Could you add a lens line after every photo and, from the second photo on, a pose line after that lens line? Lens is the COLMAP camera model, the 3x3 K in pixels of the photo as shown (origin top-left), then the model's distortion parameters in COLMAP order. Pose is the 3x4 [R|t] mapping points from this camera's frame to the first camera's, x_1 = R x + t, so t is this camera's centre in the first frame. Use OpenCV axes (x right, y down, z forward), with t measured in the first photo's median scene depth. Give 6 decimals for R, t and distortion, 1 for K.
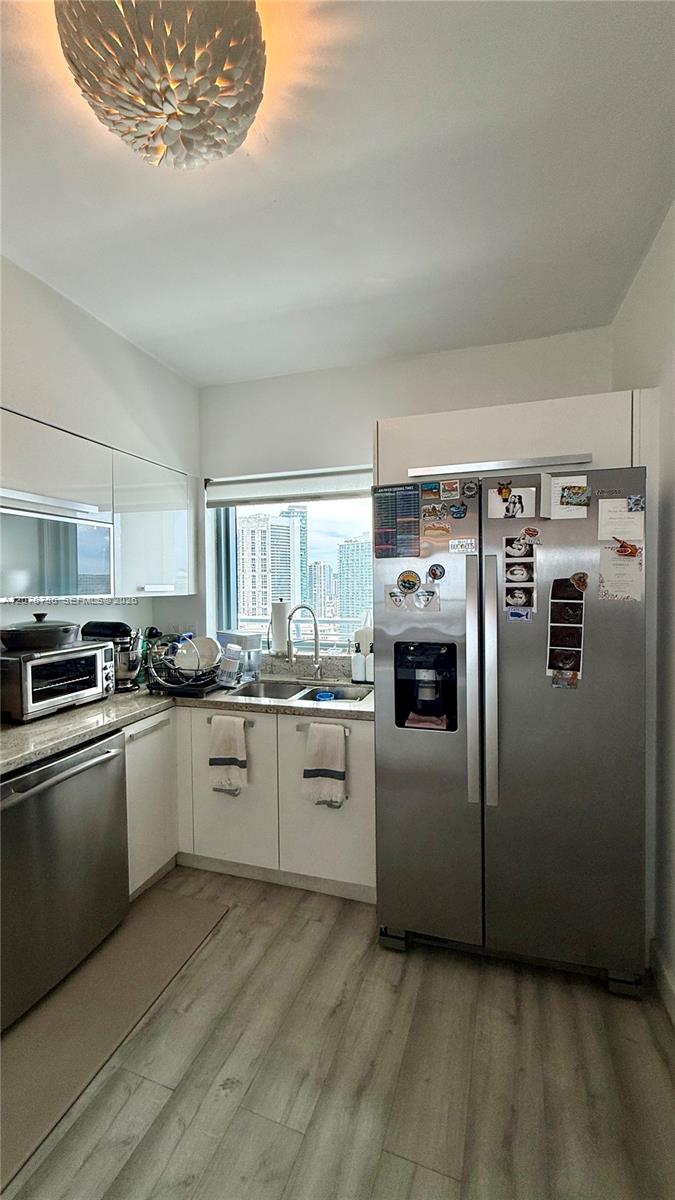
lens RADIAL K [[480.1, 0, 337.2], [0, 480.1, 597.5], [0, 0, 1]] dist [0.001137, 0.000007]
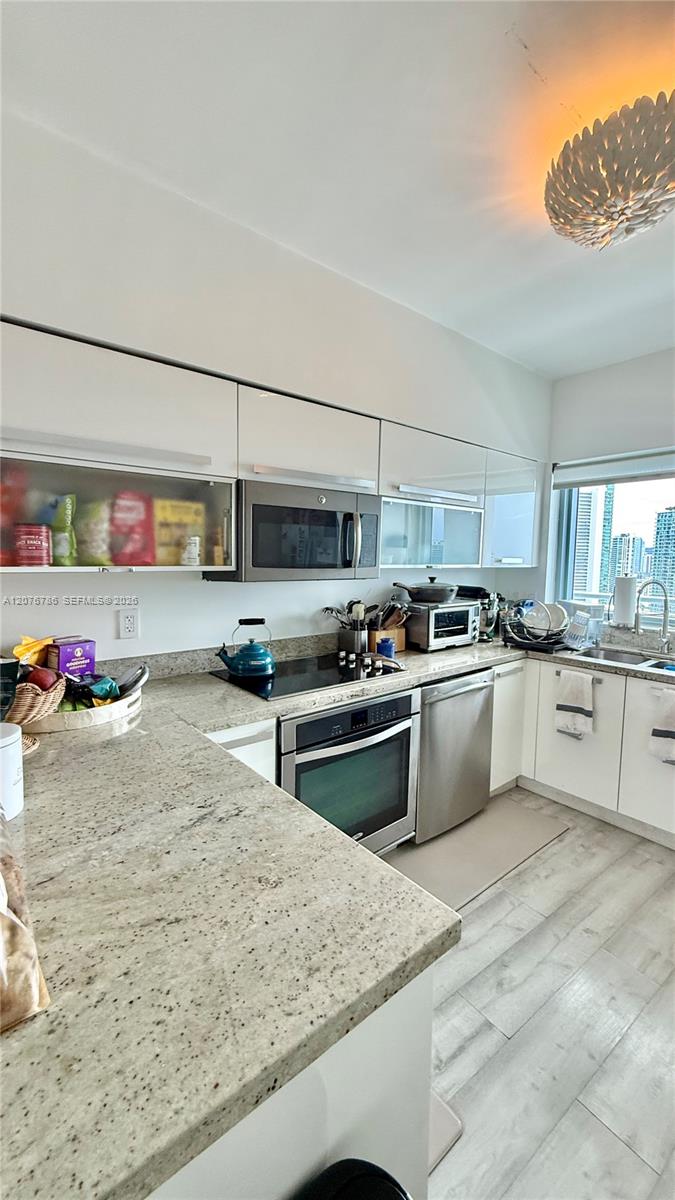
lens RADIAL K [[480.1, 0, 338.1], [0, 480.1, 598.1], [0, 0, 1]] dist [0.001137, 0.000007]
pose [[0.838874, 0.069680, -0.539847, -0.092687], [-0.038139, 0.996859, 0.069405, 0.008095], [0.542988, -0.037633, 0.838897, -0.287231]]
